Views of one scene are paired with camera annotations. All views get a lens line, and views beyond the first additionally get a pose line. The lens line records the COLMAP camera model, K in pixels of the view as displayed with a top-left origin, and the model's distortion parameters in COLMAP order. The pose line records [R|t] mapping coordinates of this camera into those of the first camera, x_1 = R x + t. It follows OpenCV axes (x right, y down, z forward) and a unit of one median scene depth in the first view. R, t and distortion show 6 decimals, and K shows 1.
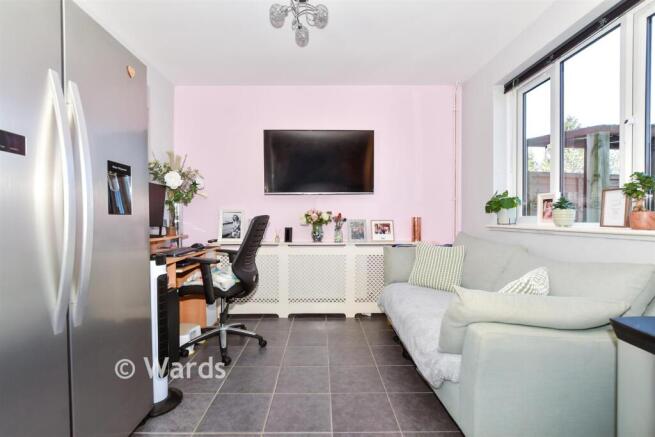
lens RADIAL K [[301.8, 0, 325.4], [0, 301.8, 222.0], [0, 0, 1]] dist [-0.019684, 0.000078]
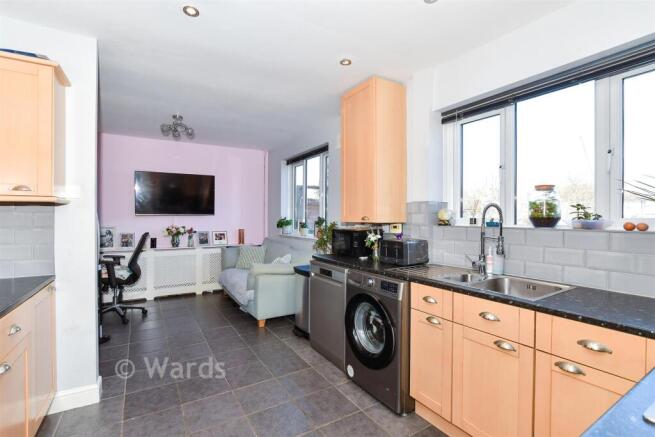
lens RADIAL K [[301.8, 0, 324.4], [0, 301.8, 218.6], [0, 0, 1]] dist [-0.019684, 0.000078]
pose [[0.859944, -0.000338, 0.510388, -0.154216], [0.003995, 0.999974, -0.006068, -0.063963], [-0.510373, 0.007257, 0.859923, -0.674445]]
